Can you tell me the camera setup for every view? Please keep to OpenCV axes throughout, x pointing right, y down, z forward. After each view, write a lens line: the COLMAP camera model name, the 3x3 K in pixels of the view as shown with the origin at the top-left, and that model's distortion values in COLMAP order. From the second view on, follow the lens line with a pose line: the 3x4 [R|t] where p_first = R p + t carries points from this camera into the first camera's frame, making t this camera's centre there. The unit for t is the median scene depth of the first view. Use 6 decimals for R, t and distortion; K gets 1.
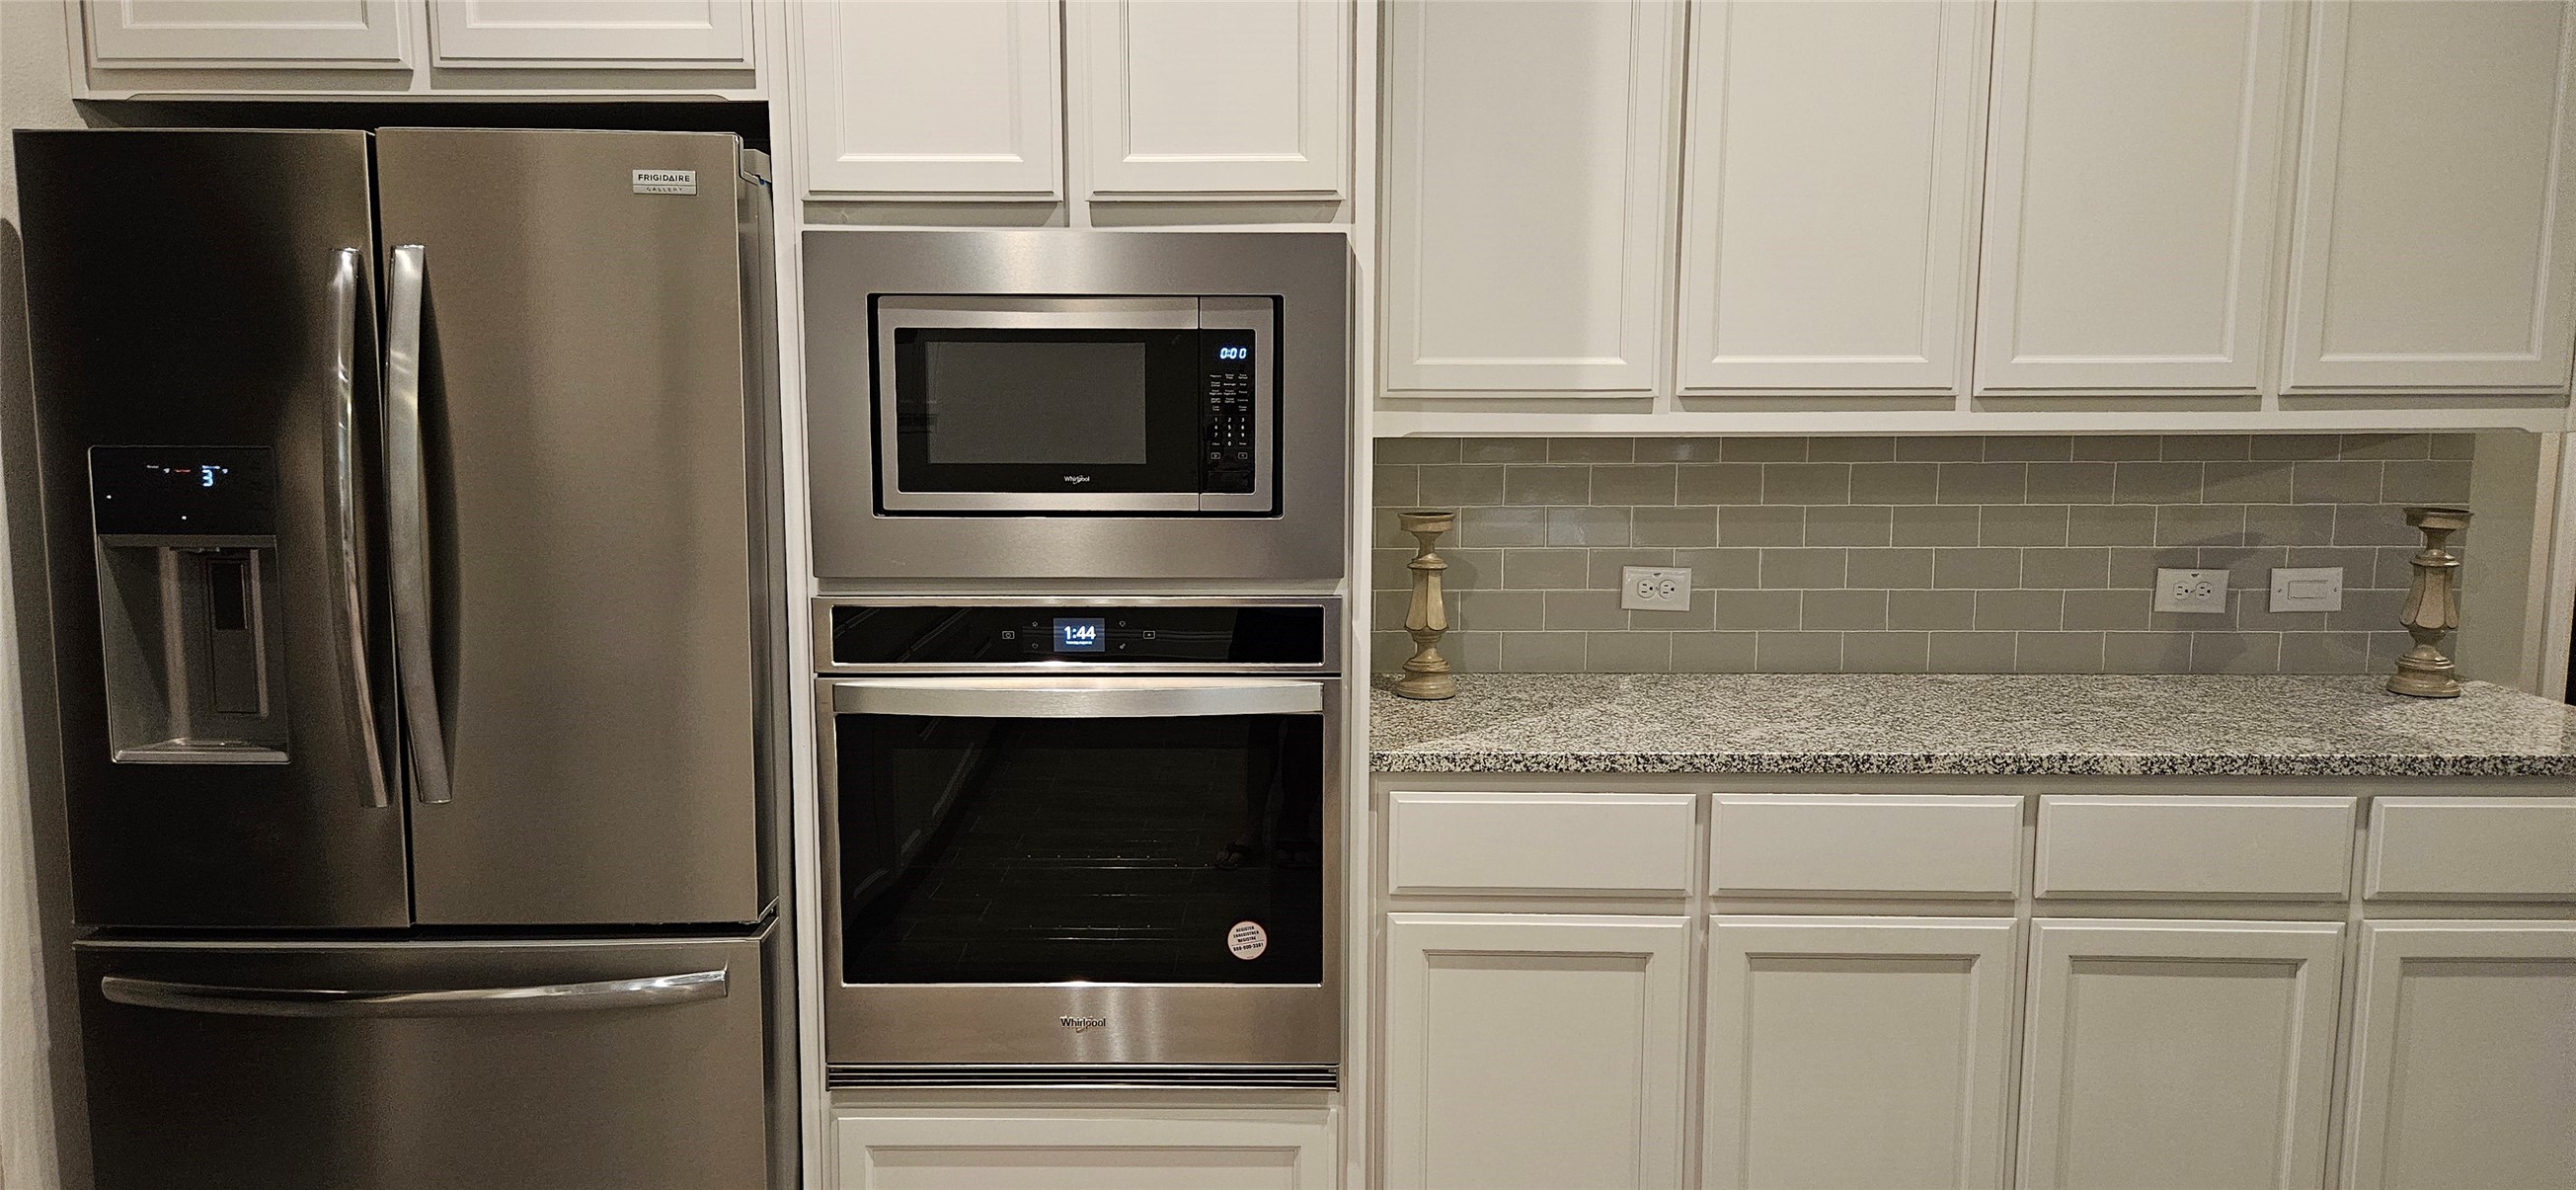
lens RADIAL K [[1714.8, 0, 1261.4], [0, 1714.8, 583.2], [0, 0, 1]] dist [0.069591, -0.048953]
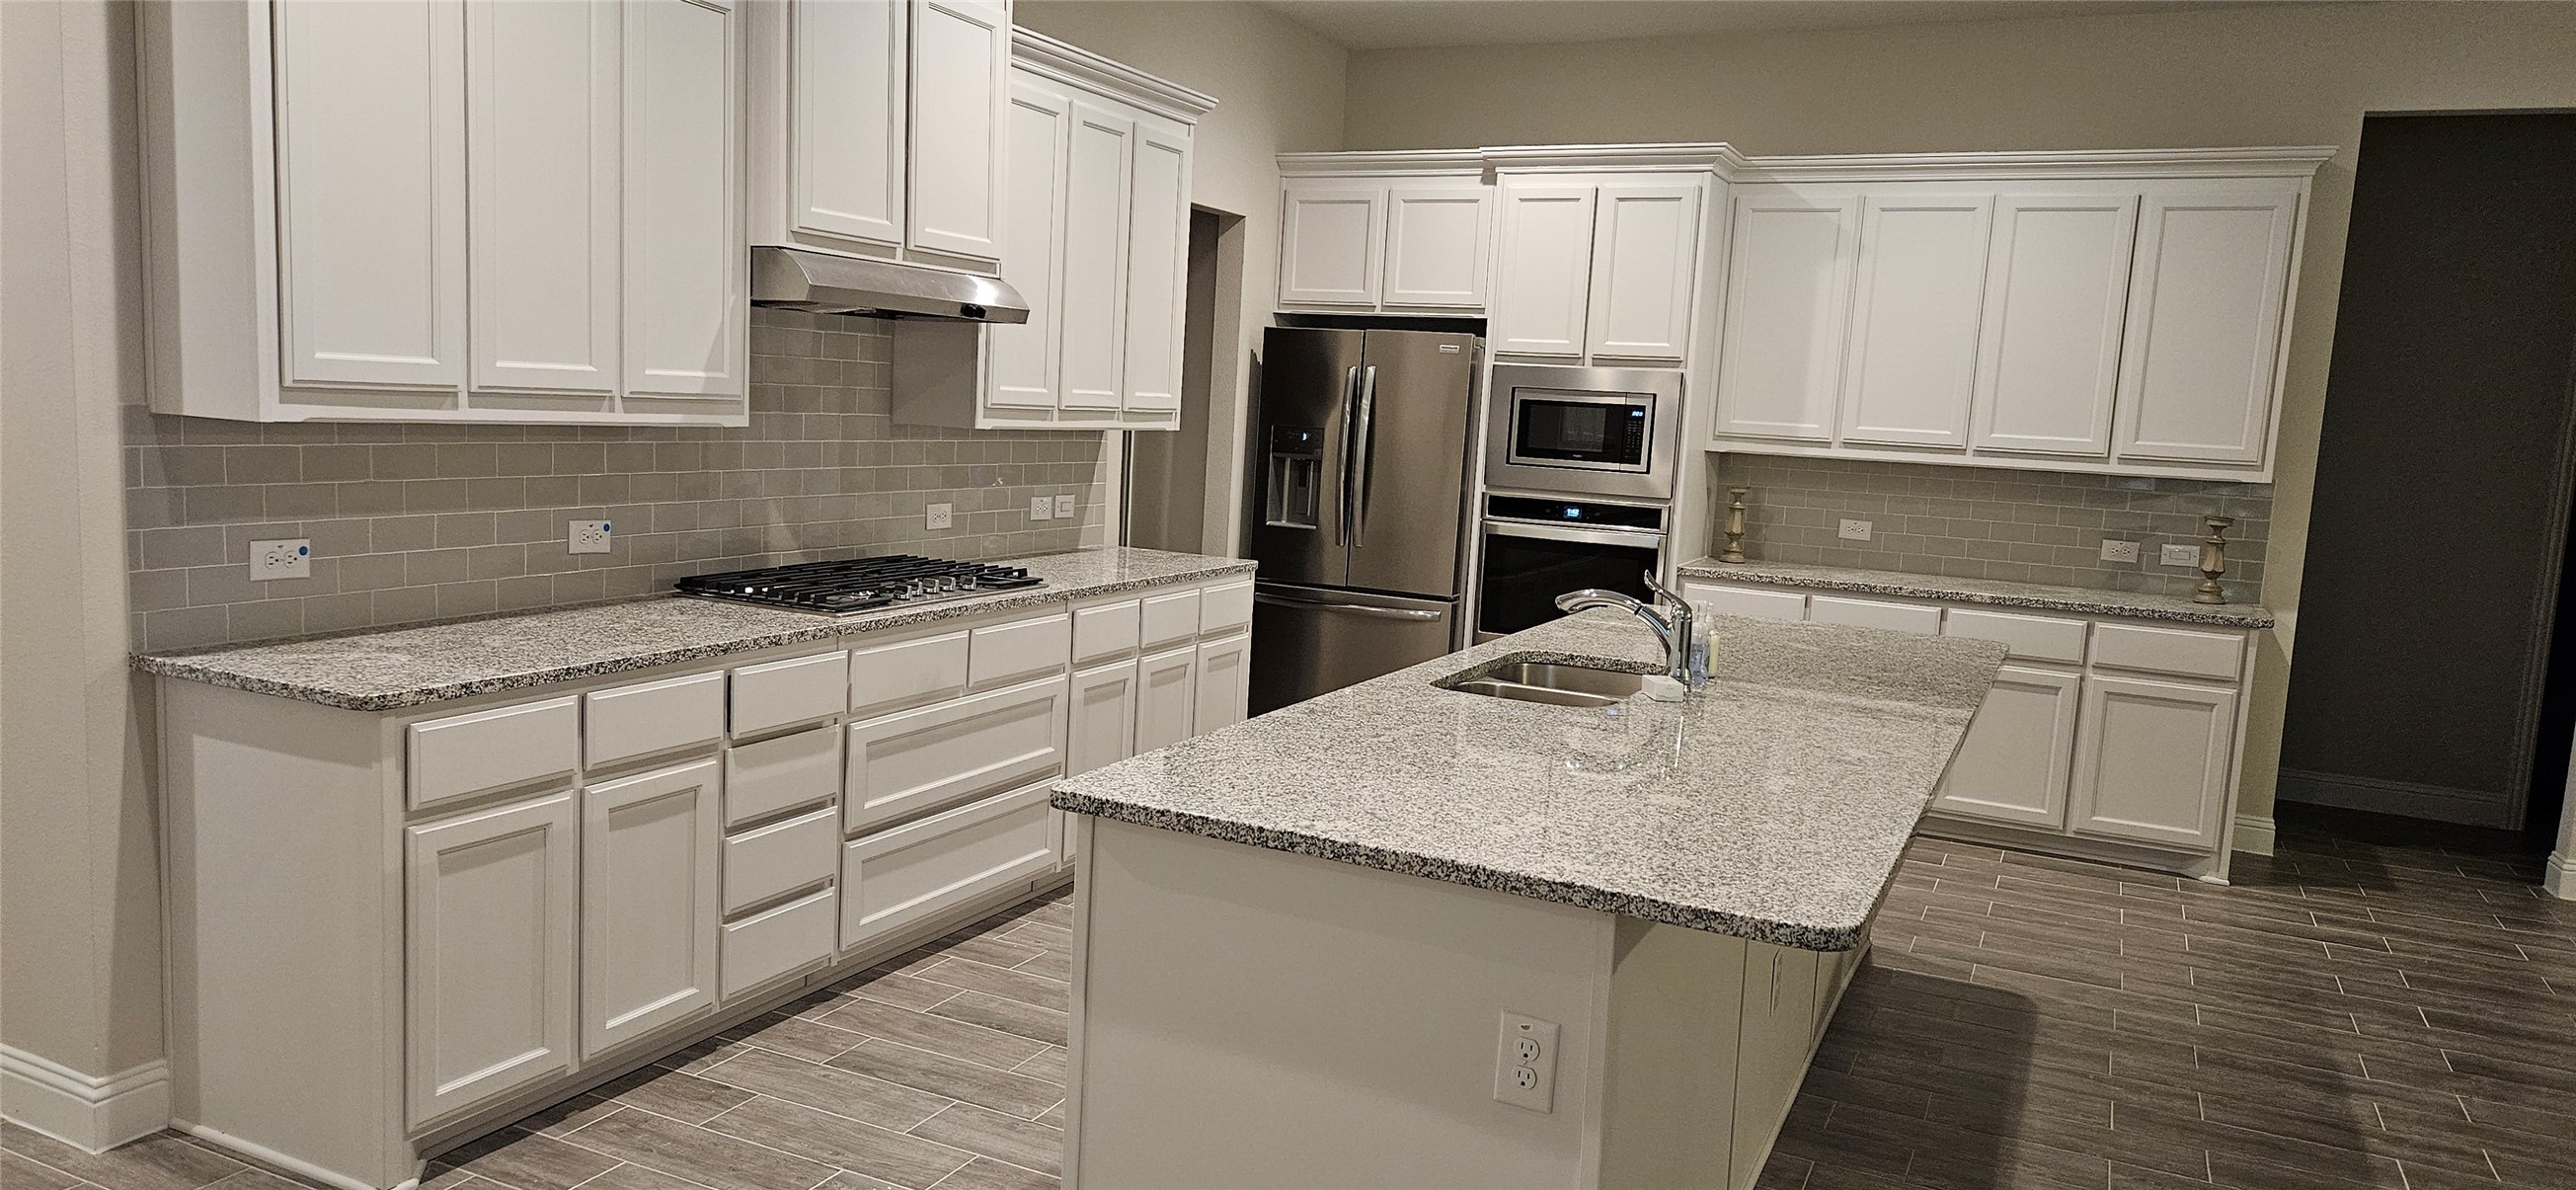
lens RADIAL K [[1714.8, 0, 1270.9], [0, 1714.8, 600.9], [0, 0, 1]] dist [0.069591, -0.048953]
pose [[0.902256, 0.100847, -0.419241, 0.616744], [-0.107740, 0.994152, 0.007271, 0.199403], [0.417523, 0.038609, 0.907846, -1.675710]]
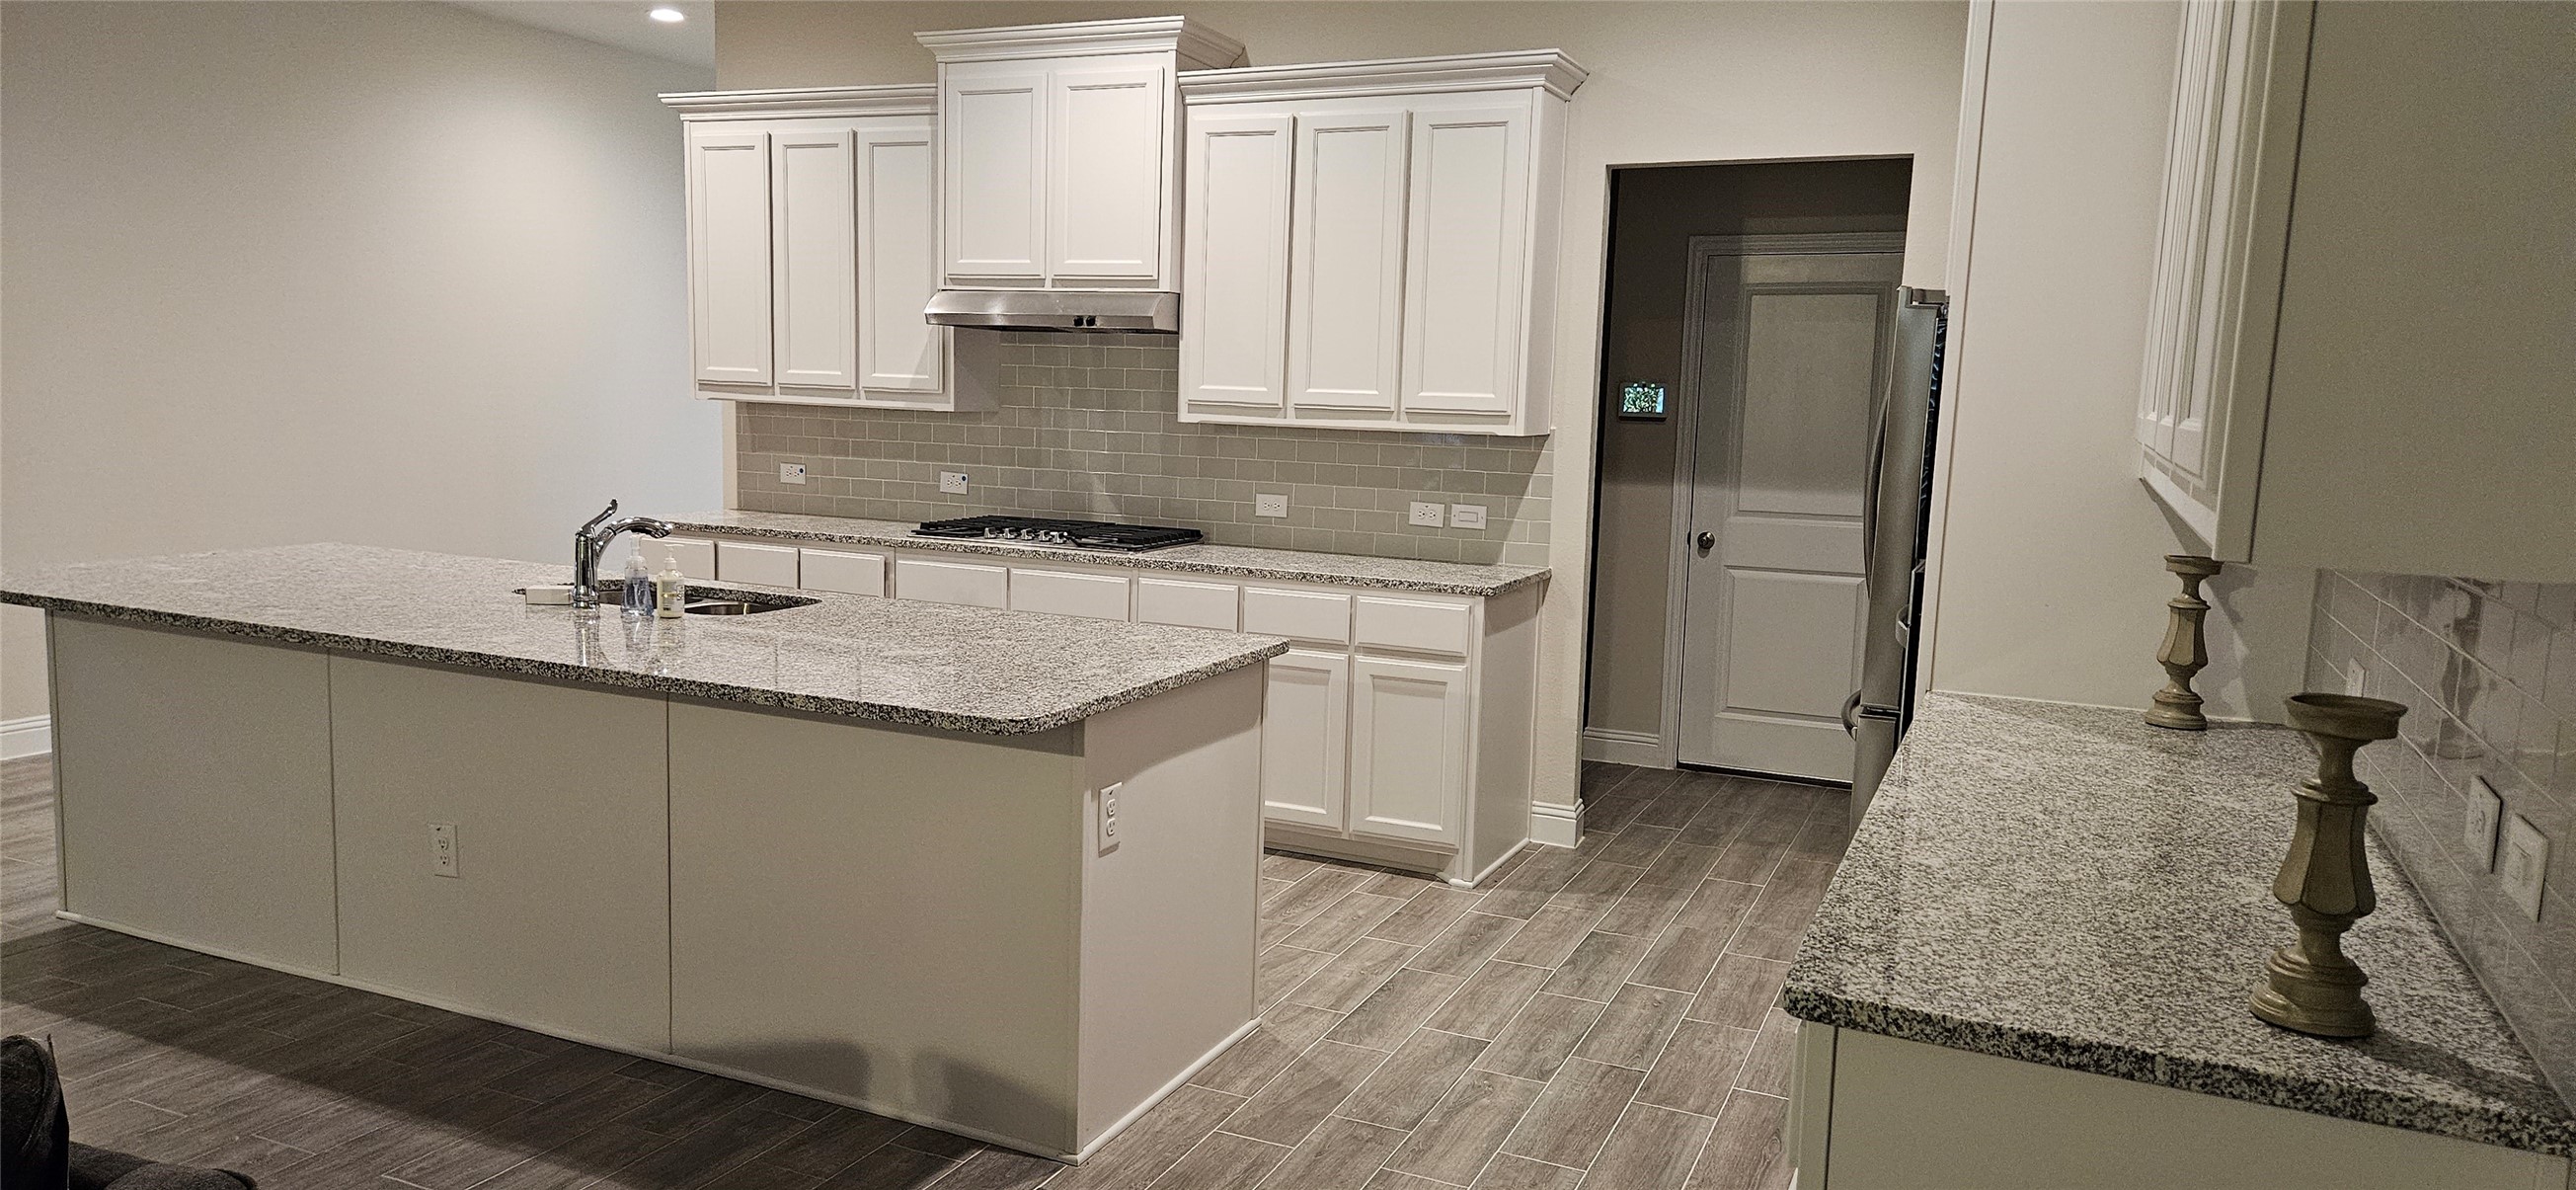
lens RADIAL K [[1714.8, 0, 1272.1], [0, 1714.8, 602.0], [0, 0, 1]] dist [0.069591, -0.048953]
pose [[-0.412359, 0.103783, -0.905090, 1.538137], [-0.145457, 0.973245, 0.177868, -0.142539], [0.899334, 0.204997, -0.386231, 1.052230]]
